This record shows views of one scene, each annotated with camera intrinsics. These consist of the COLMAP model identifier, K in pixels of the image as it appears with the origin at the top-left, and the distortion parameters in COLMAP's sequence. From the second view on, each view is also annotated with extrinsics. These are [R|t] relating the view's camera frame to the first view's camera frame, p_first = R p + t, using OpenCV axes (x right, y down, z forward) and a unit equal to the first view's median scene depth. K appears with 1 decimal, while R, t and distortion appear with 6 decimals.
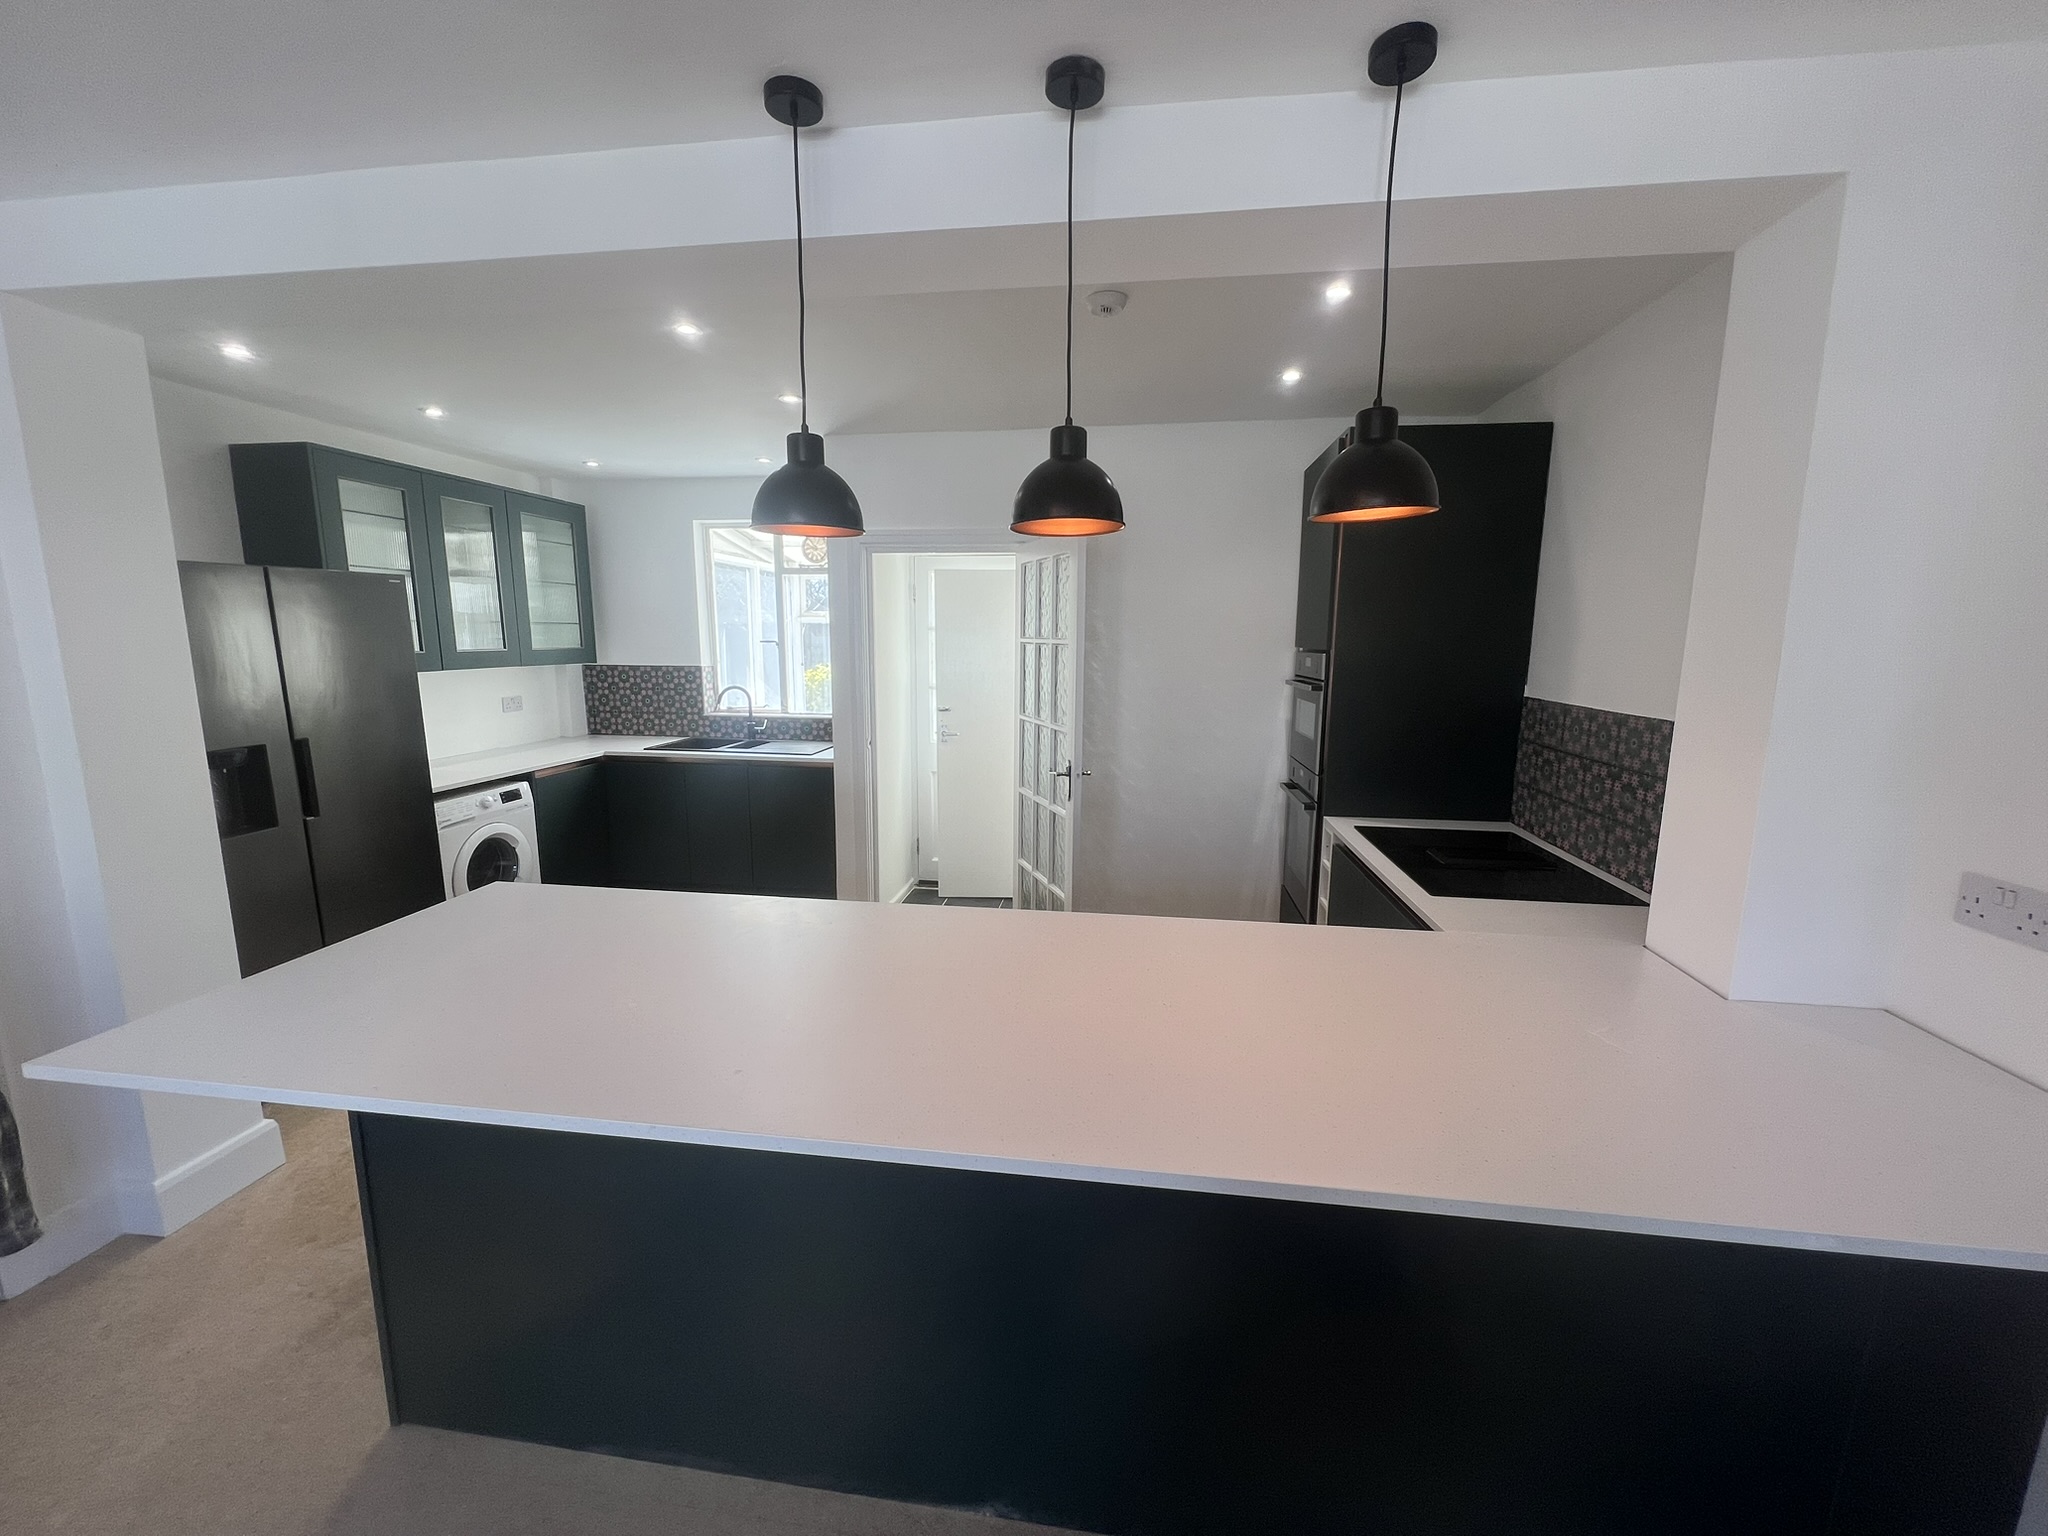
lens RADIAL K [[815.8, 0, 1033.3], [0, 815.8, 765.1], [0, 0, 1]] dist [0.002640, 0.000258]
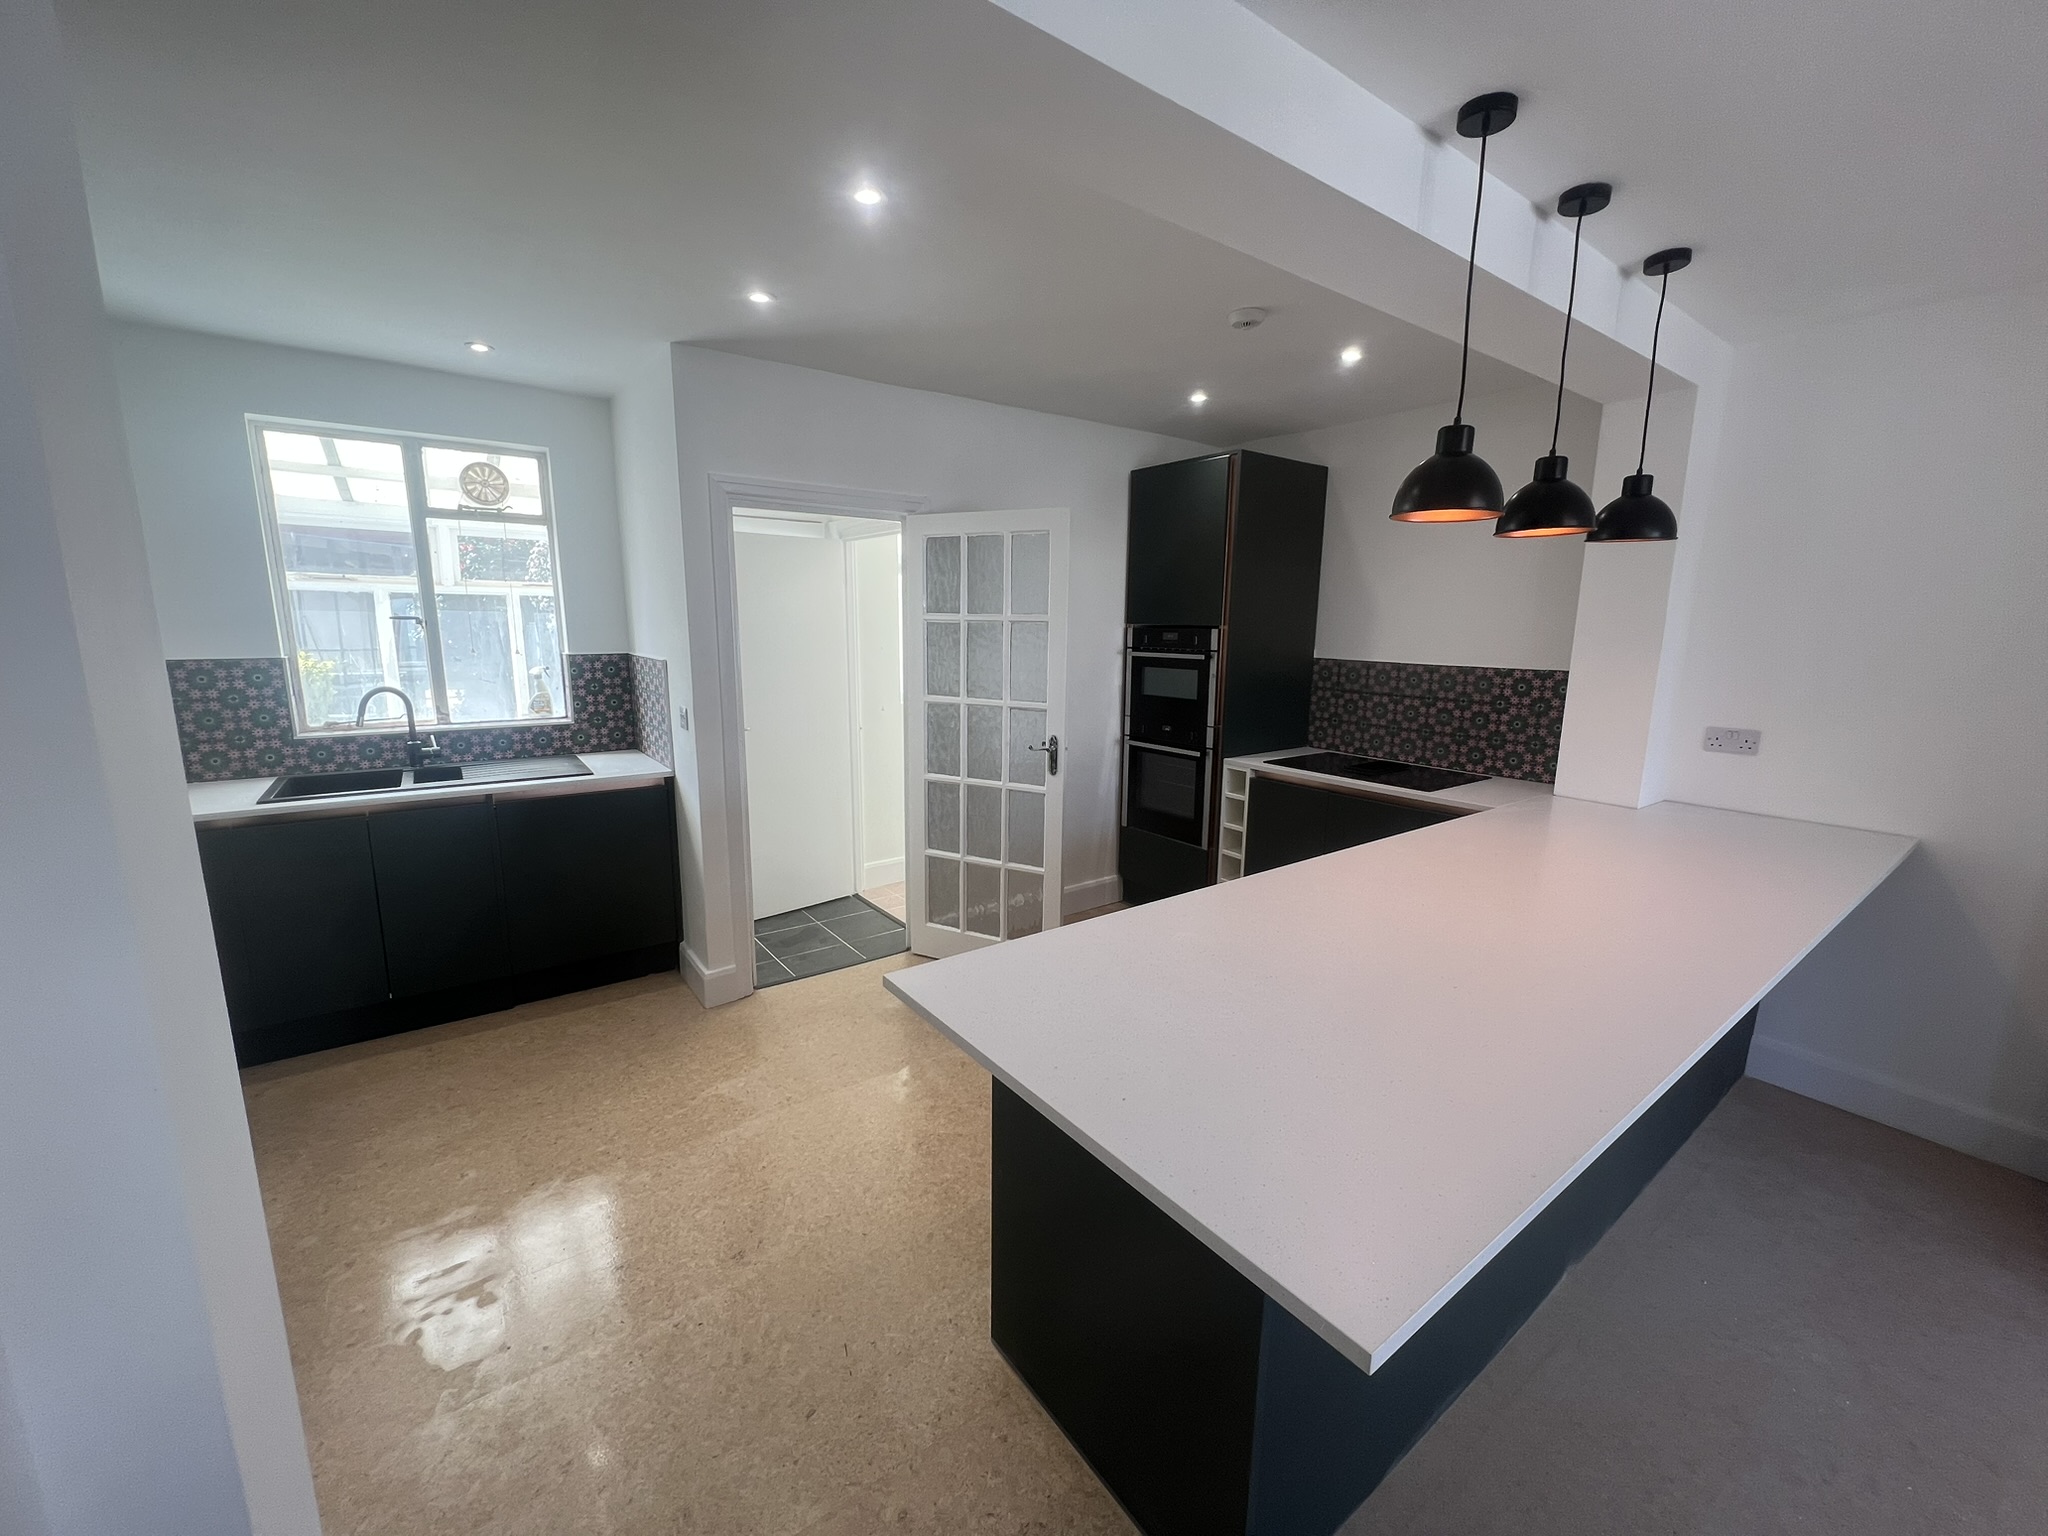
lens RADIAL K [[815.8, 0, 1036.2], [0, 815.8, 771.9], [0, 0, 1]] dist [0.002640, 0.000258]
pose [[0.720482, -0.130096, 0.681161, -0.561928], [0.102399, 0.991436, 0.081046, -0.038009], [-0.685872, 0.011358, 0.727634, 0.219402]]
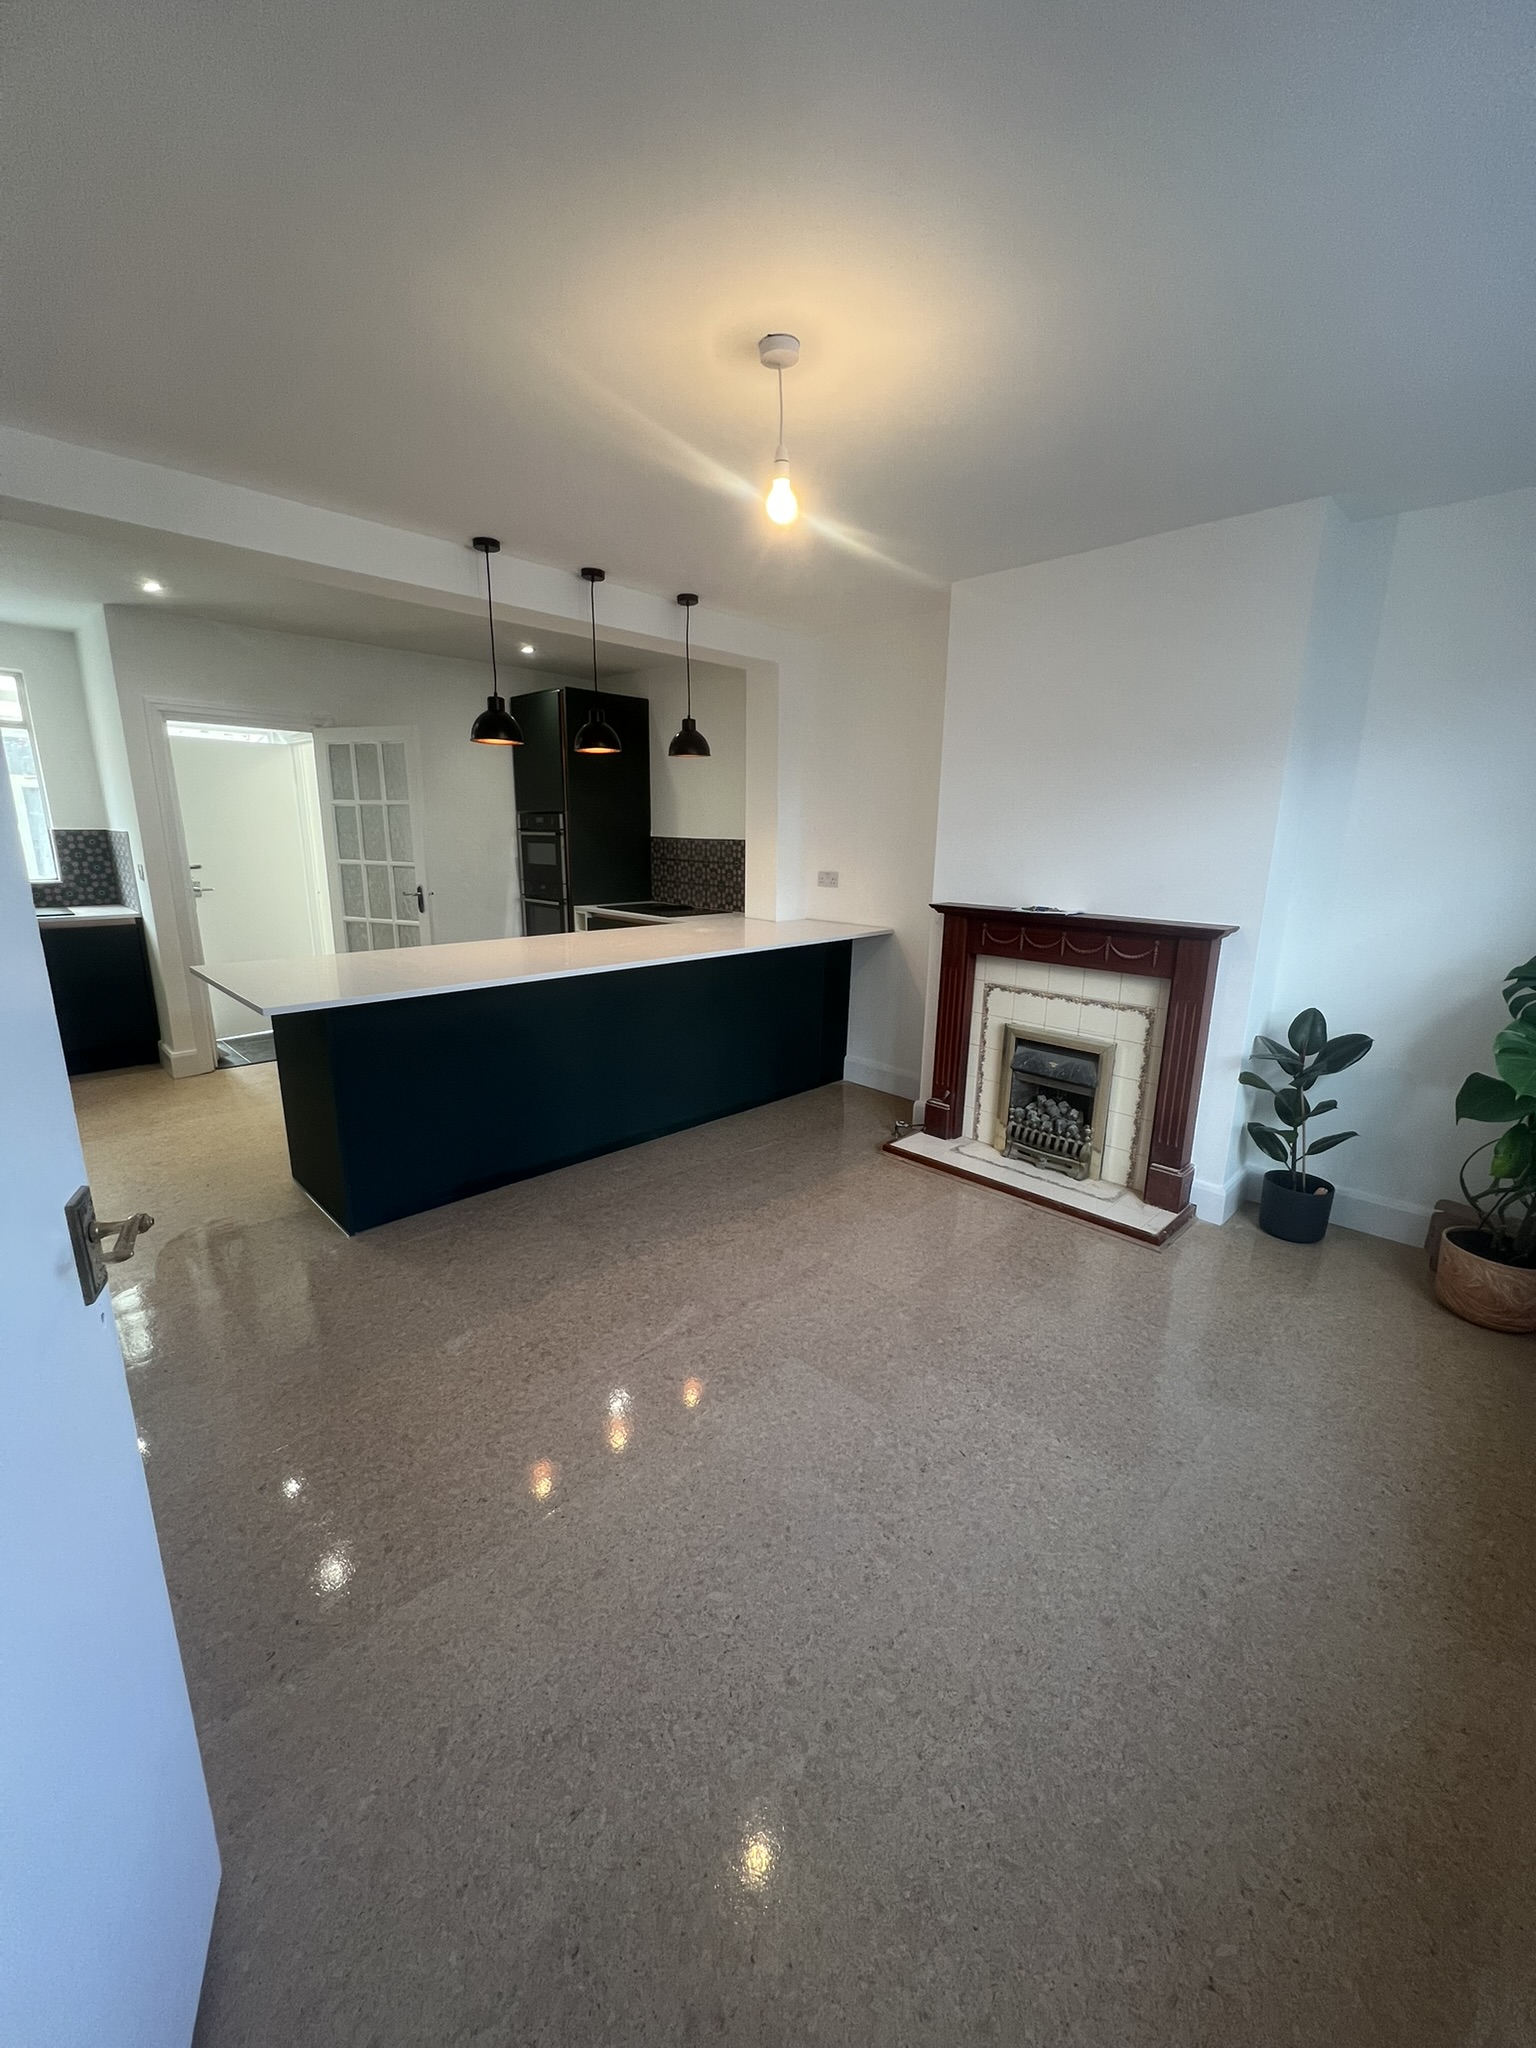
lens RADIAL K [[815.8, 0, 771.9], [0, 815.8, 1026.4], [0, 0, 1]] dist [0.002640, 0.000258]
pose [[0.611581, -0.188561, 0.768384, -0.636072], [0.111687, 0.982035, 0.152096, 0.077395], [-0.783259, -0.007200, 0.621653, -0.366030]]
